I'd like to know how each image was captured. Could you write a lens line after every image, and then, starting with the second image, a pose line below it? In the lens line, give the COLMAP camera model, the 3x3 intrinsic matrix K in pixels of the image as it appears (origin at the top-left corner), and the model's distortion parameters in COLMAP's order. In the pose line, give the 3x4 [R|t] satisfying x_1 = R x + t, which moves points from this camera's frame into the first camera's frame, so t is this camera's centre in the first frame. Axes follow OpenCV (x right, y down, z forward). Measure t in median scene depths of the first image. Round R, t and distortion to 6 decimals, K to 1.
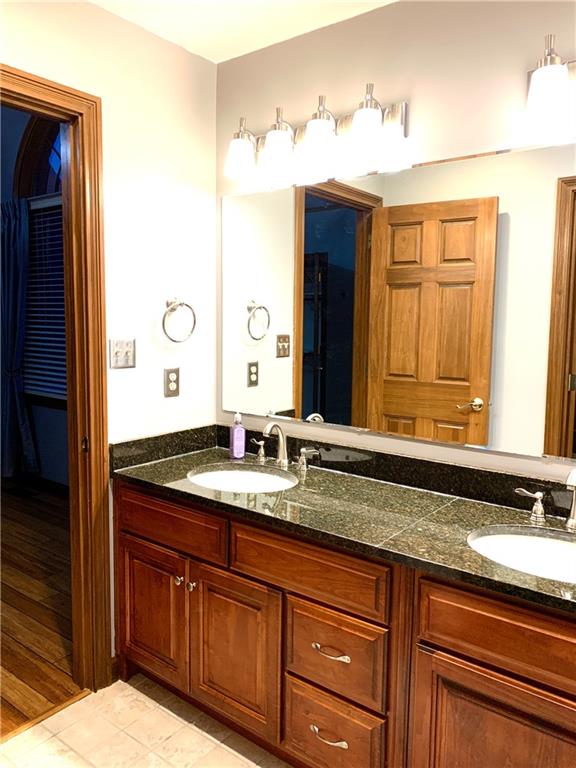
lens RADIAL K [[590.7, 0, 288.0], [0, 590.7, 384.0], [0, 0, 1]] dist [0.065036, -0.095352]
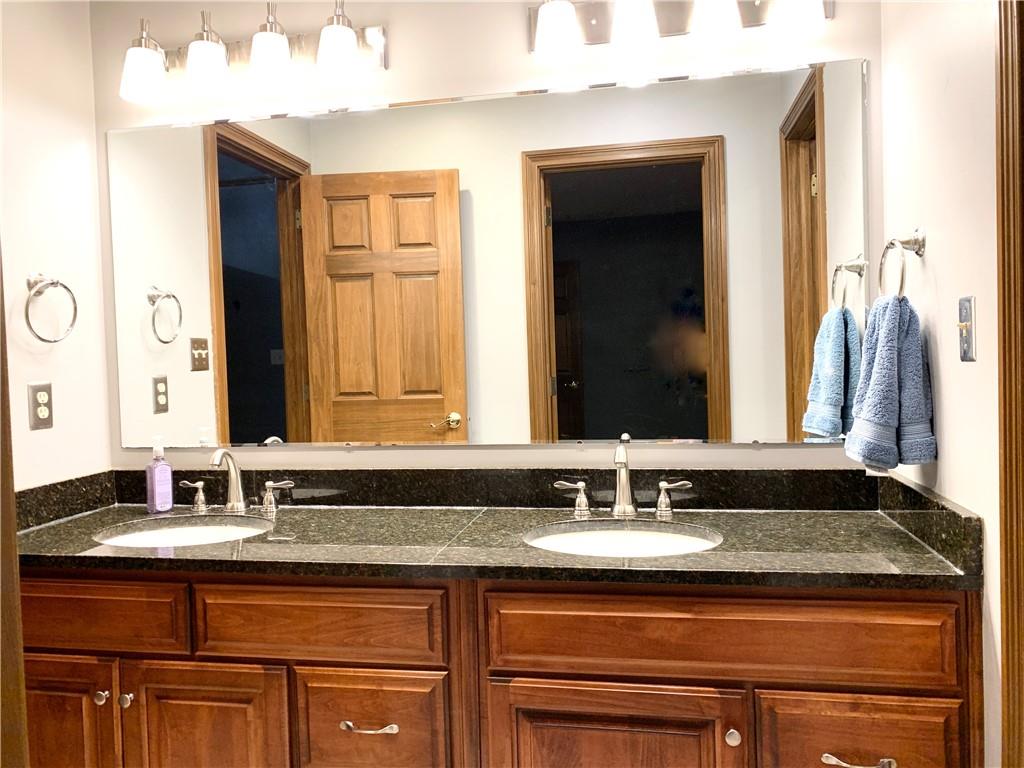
lens RADIAL K [[787.6, 0, 512.0], [0, 787.6, 384.0], [0, 0, 1]] dist [0.065036, -0.095352]
pose [[0.892128, -0.059257, 0.447879, -0.126837], [0.090793, 0.994651, -0.049253, 0.062438], [-0.442565, 0.084604, 0.892736, 0.004015]]
